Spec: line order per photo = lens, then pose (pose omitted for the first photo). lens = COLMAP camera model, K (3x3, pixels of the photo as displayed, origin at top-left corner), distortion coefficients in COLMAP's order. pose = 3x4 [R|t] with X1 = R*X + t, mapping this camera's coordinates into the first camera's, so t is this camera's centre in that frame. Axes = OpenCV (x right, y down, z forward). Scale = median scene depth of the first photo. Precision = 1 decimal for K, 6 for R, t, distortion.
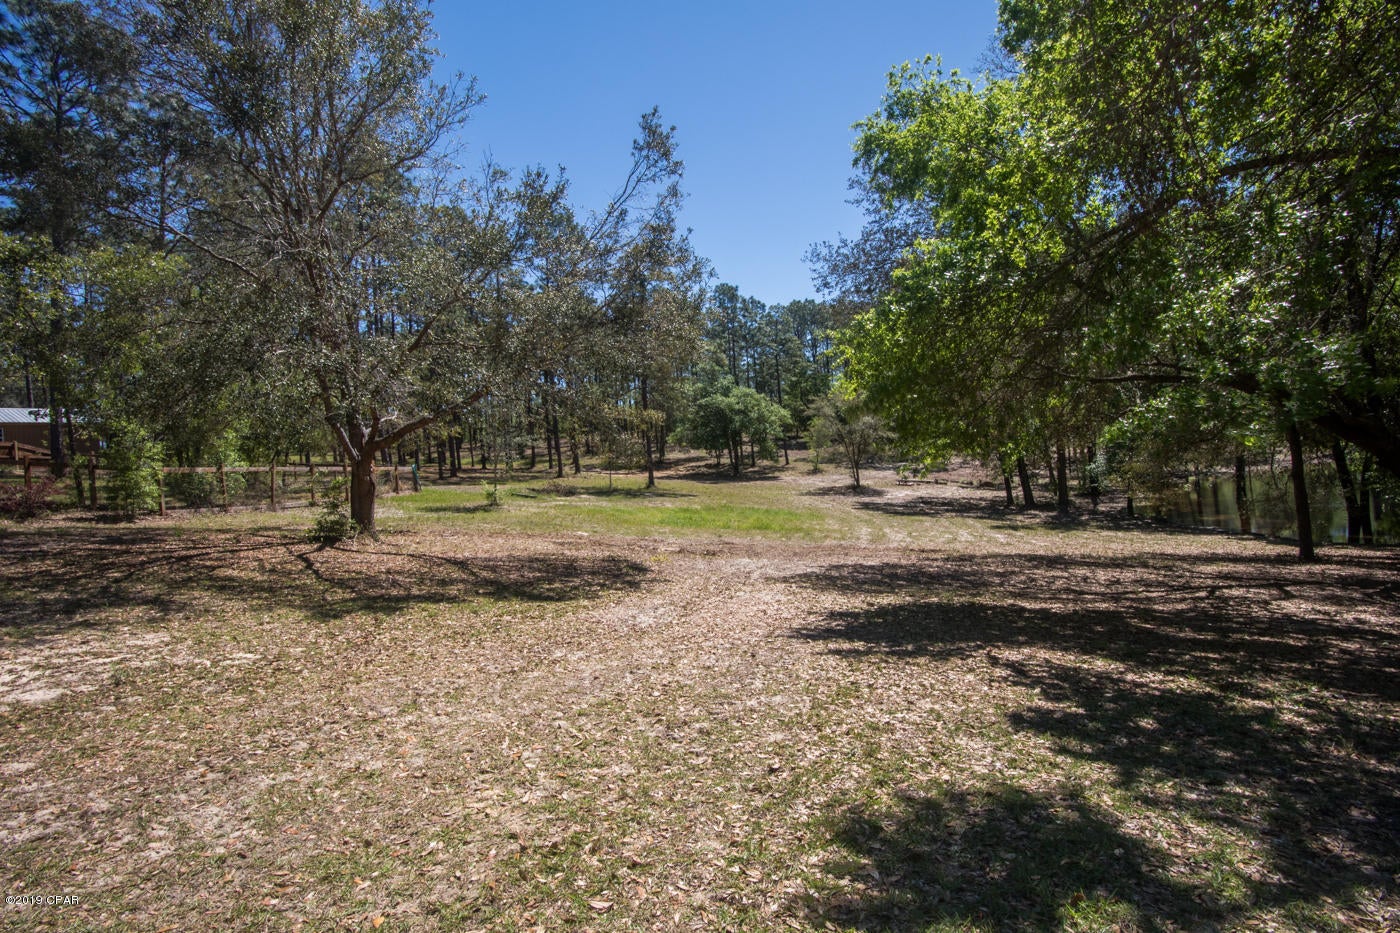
lens RADIAL K [[723.5, 0, 700.0], [0, 723.5, 466.5], [0, 0, 1]] dist [-0.002075, -0.000504]
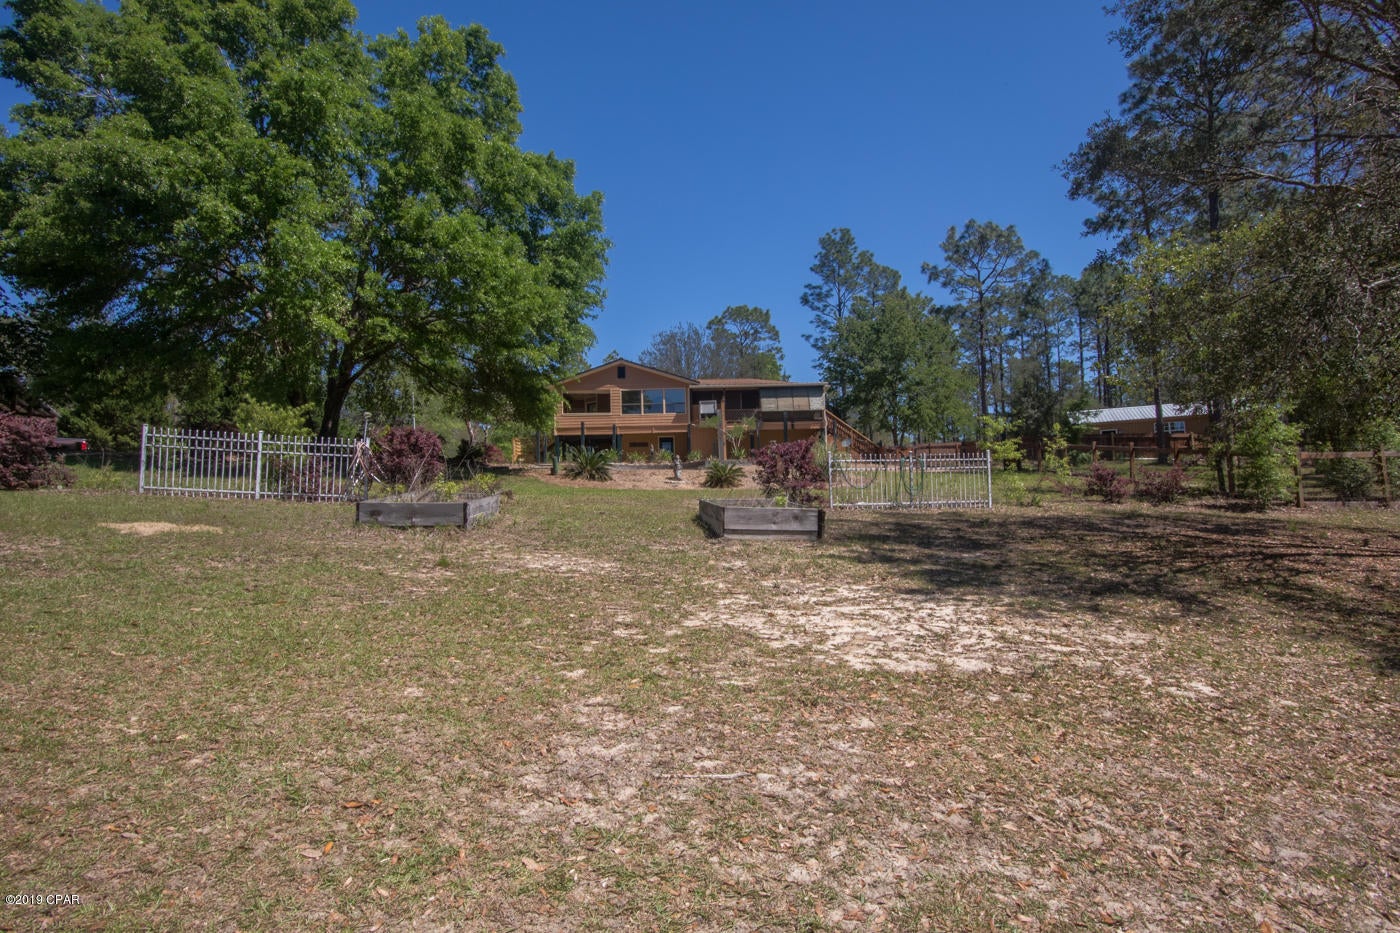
lens RADIAL K [[723.5, 0, 700.0], [0, 723.5, 466.5], [0, 0, 1]] dist [-0.002075, -0.000504]
pose [[0.150023, -0.002619, -0.988679, 0.019039], [0.014823, 0.999890, -0.000399, 0.007968], [0.988571, -0.014595, 0.150045, 0.147219]]
